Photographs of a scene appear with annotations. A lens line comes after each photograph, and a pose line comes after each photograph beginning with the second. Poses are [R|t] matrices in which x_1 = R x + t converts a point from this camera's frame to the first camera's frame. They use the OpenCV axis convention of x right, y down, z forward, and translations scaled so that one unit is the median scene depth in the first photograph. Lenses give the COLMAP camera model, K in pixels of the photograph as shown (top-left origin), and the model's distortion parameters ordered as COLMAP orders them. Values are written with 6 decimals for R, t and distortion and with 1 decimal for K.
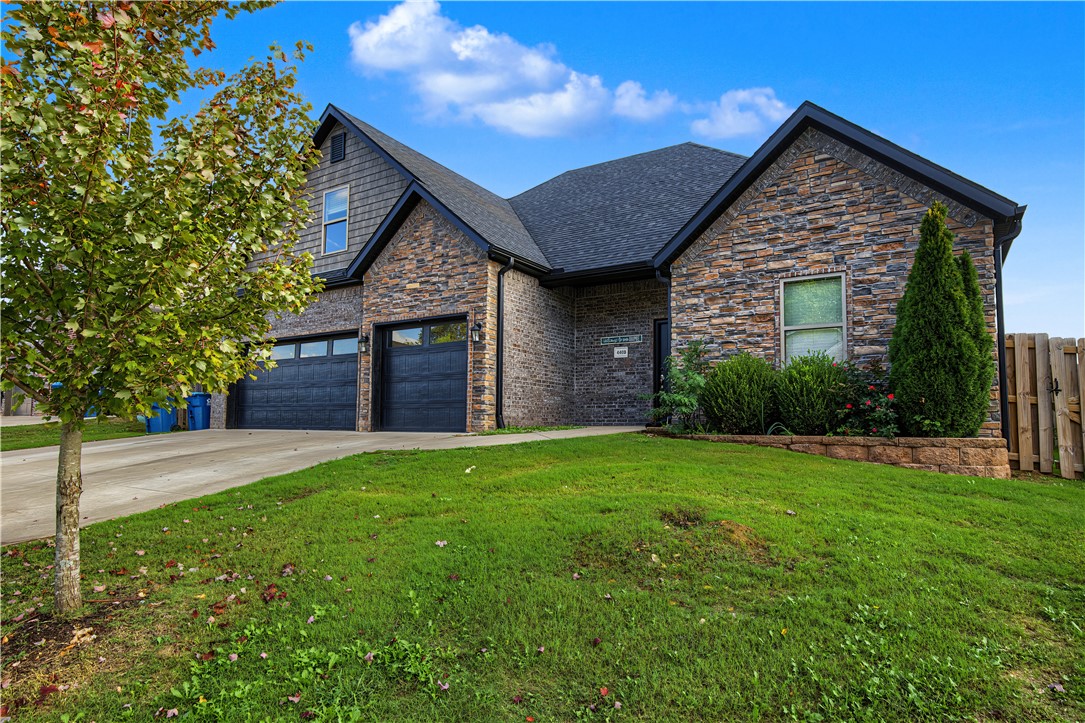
lens RADIAL K [[600.2, 0, 544.0], [0, 600.2, 362.8], [0, 0, 1]] dist [0.003344, 0.000827]
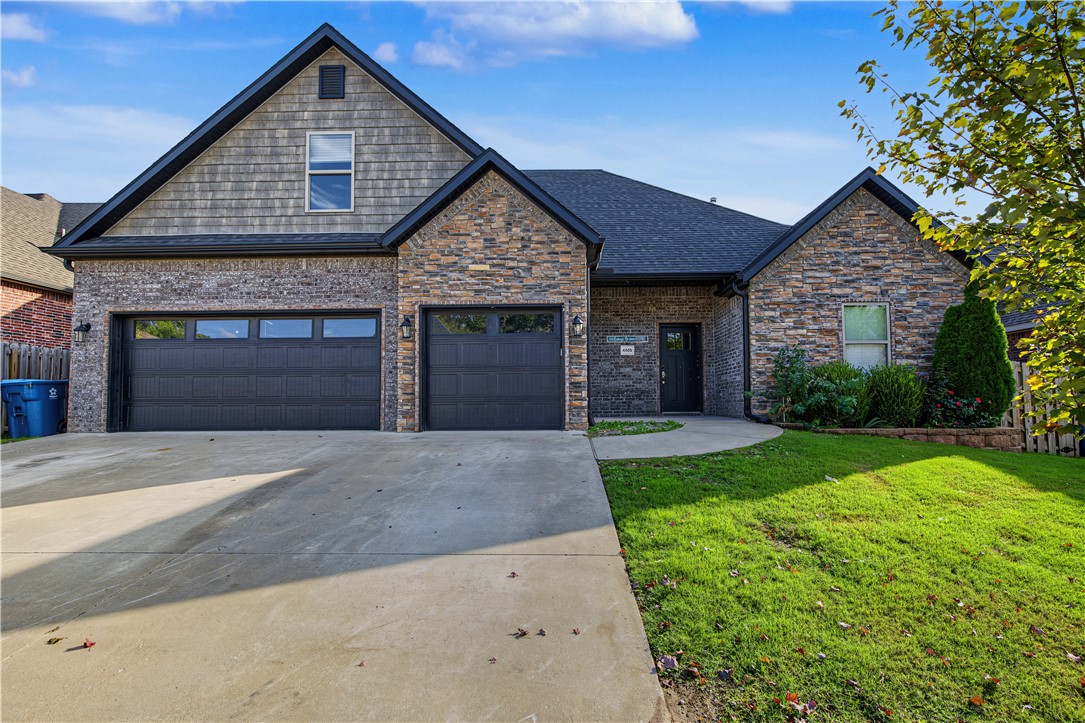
lens RADIAL K [[499.8, 0, 542.2], [0, 499.8, 365.5], [0, 0, 1]] dist [0.002948, 0.000685]
pose [[0.859526, 0.027137, 0.510371, -0.635727], [-0.042738, 0.998908, 0.018862, -0.000271], [-0.509302, -0.038025, 0.859747, 0.380695]]
